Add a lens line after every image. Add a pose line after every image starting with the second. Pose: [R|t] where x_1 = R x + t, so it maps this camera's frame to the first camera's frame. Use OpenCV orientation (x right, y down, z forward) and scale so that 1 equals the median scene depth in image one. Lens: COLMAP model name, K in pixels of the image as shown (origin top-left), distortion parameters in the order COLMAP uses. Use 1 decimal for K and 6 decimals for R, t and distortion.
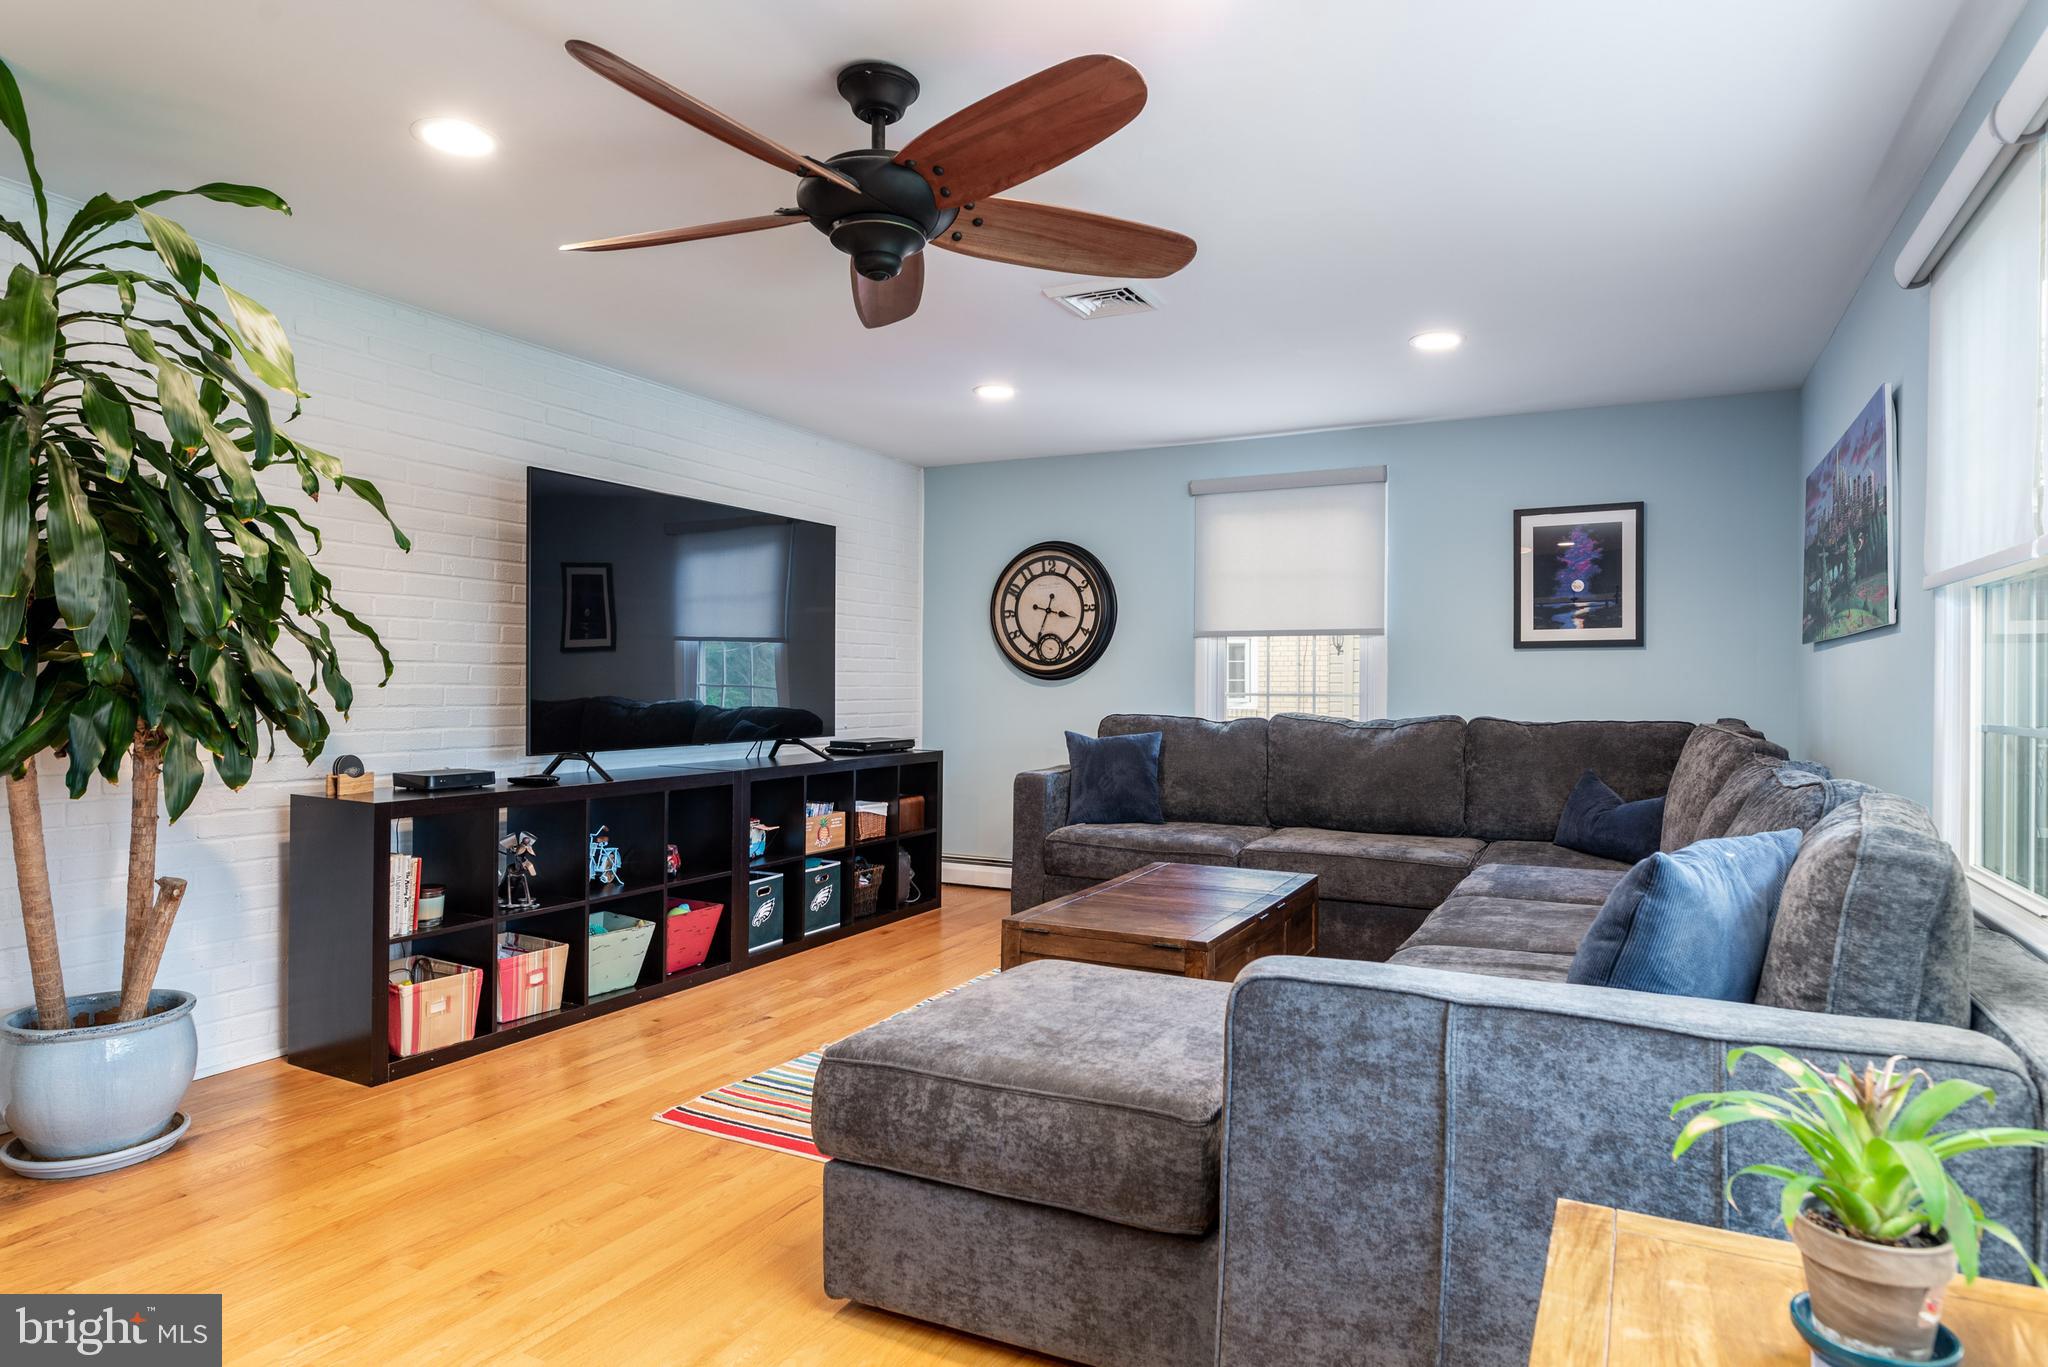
lens RADIAL K [[1183.6, 0, 1024.9], [0, 1183.6, 678.6], [0, 0, 1]] dist [0.000881, -0.002877]
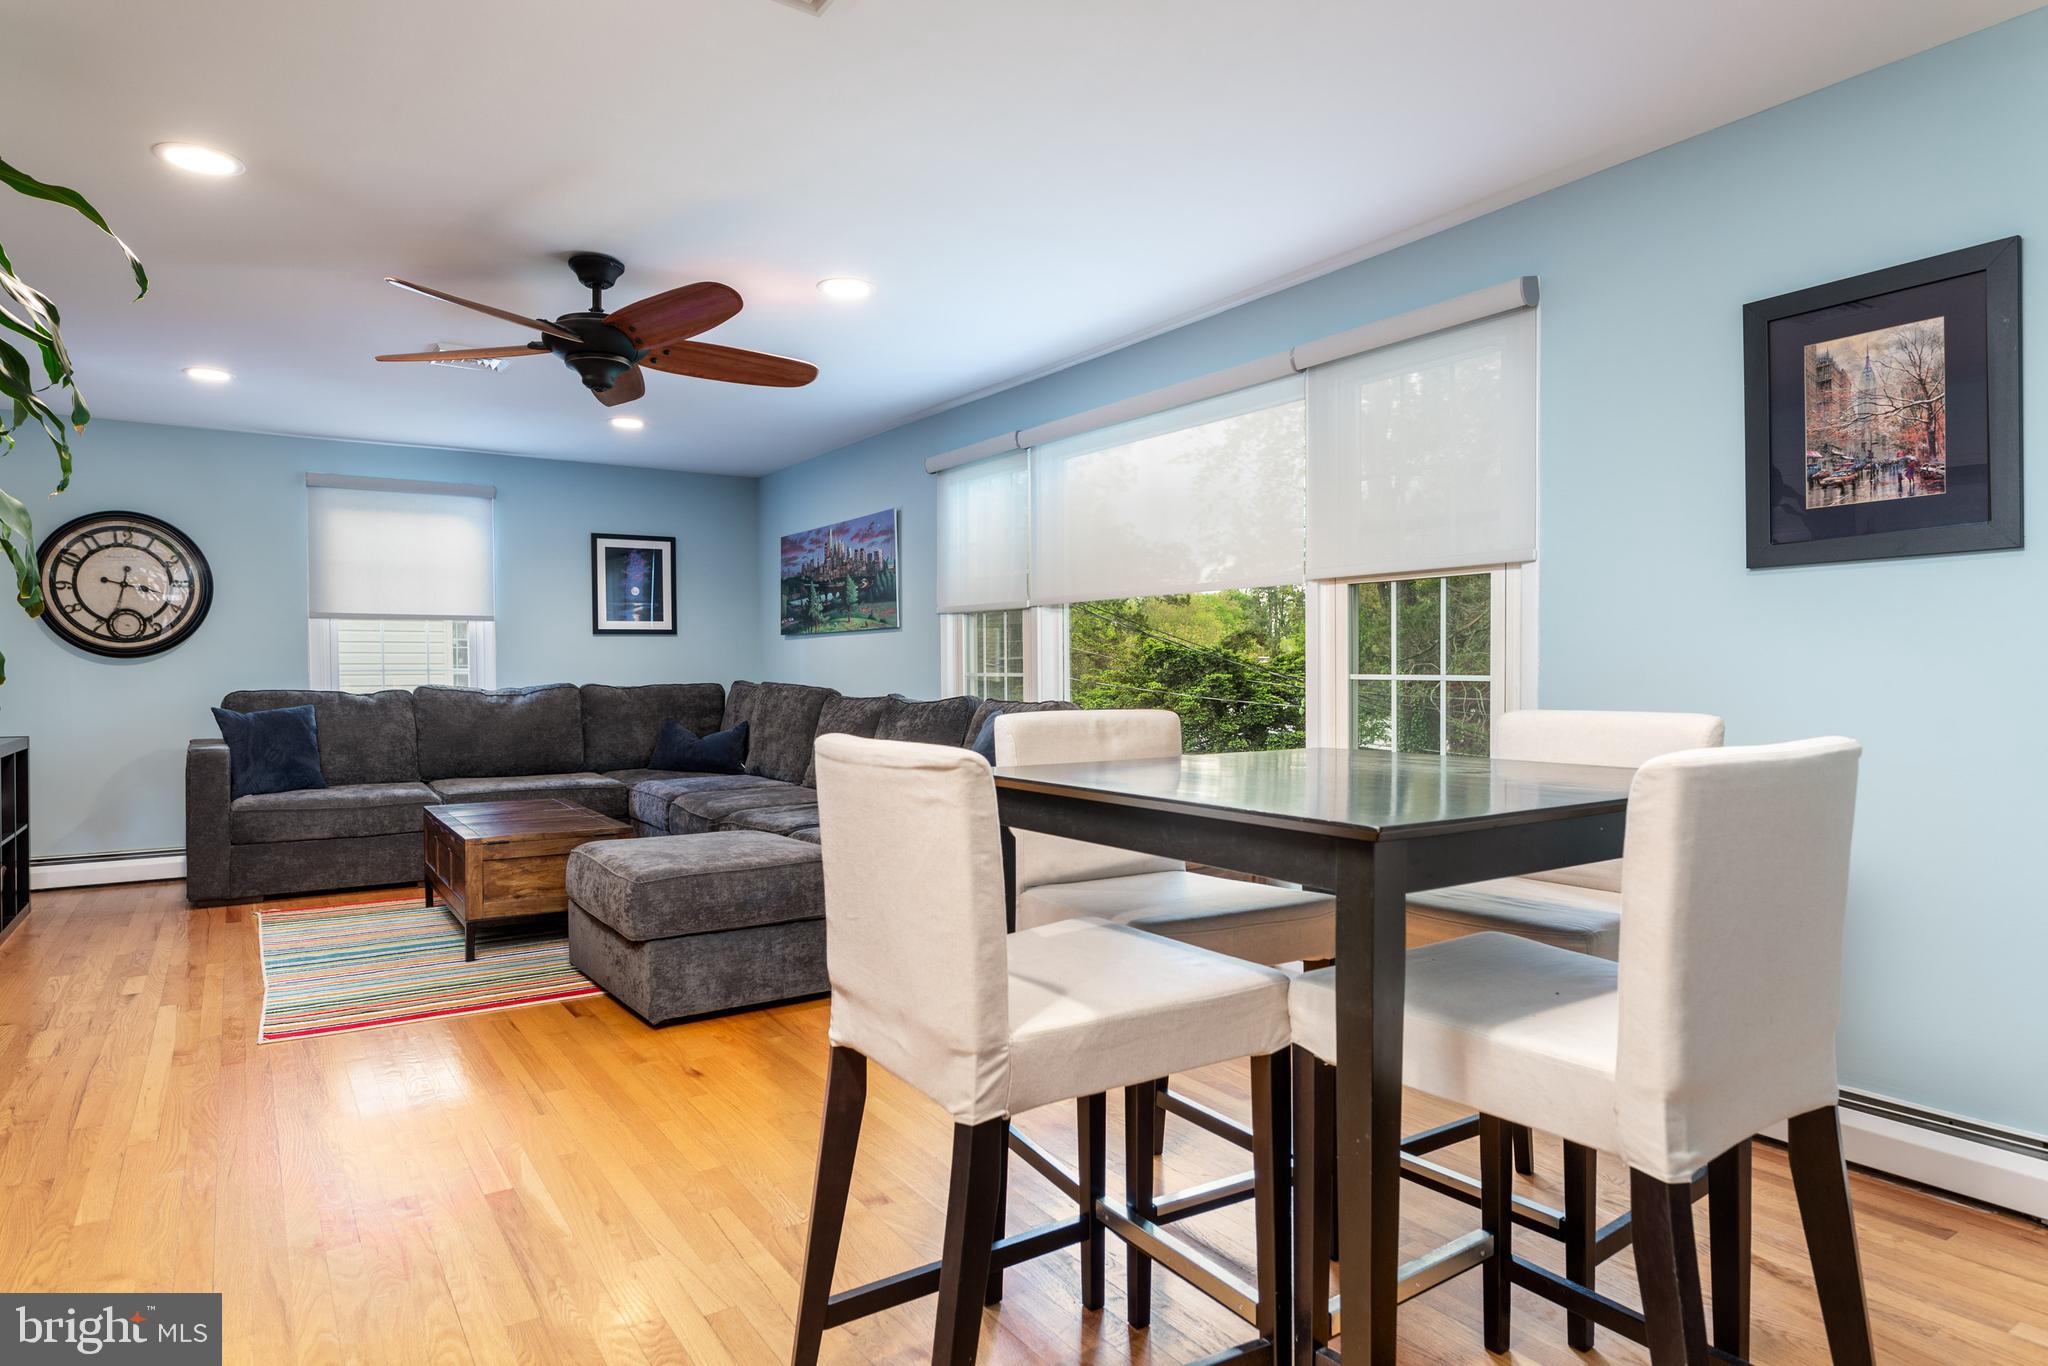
lens RADIAL K [[1183.6, 0, 1023.4], [0, 1183.6, 678.0], [0, 0, 1]] dist [0.000881, -0.002877]
pose [[0.487405, -0.015692, 0.873035, -0.520357], [0.001592, 0.999853, 0.017082, 0.002719], [-0.873175, -0.006936, 0.487358, -0.102148]]
